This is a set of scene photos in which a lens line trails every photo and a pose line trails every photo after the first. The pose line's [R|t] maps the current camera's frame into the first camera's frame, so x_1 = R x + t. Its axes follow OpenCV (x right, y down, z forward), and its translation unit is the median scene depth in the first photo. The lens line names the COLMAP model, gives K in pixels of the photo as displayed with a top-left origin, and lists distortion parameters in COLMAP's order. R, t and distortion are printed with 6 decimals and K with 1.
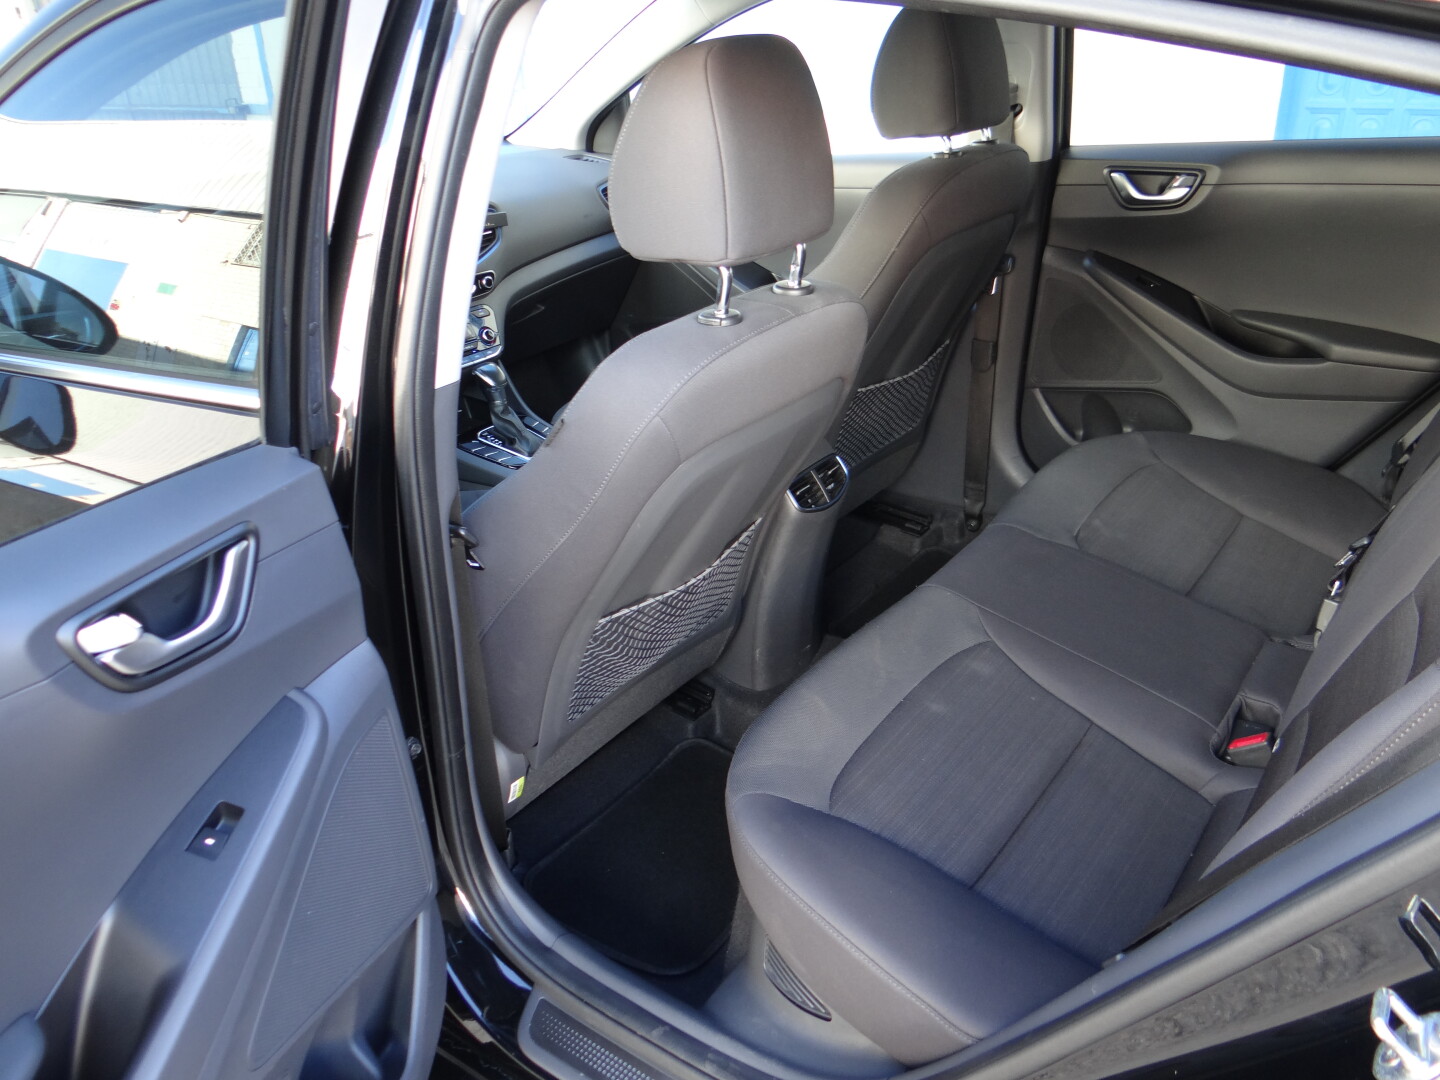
lens RADIAL K [[1106.6, 0, 716.0], [0, 1106.6, 543.9], [0, 0, 1]] dist [-0.009885, -0.007798]
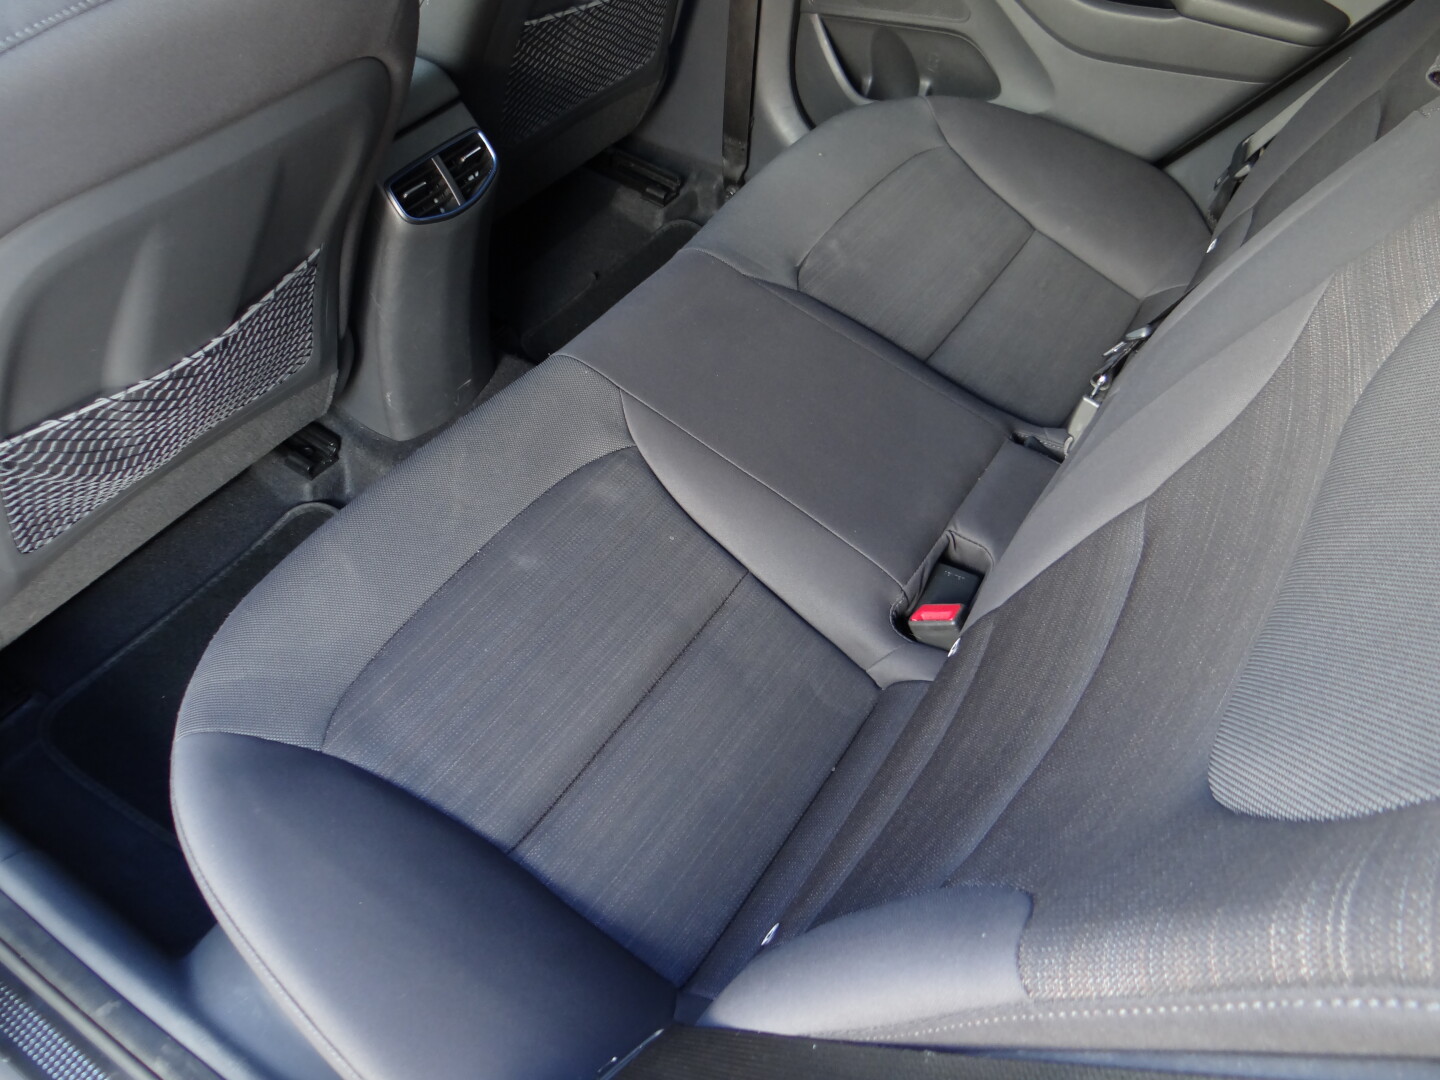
lens RADIAL K [[1121.7, 0, 715.4], [0, 1121.7, 530.3], [0, 0, 1]] dist [0.000180, 0.002420]
pose [[0.993620, 0.005837, 0.112627, 0.182931], [-0.045582, 0.934240, 0.353719, -0.103926], [-0.103156, -0.356596, 0.928546, 0.239452]]
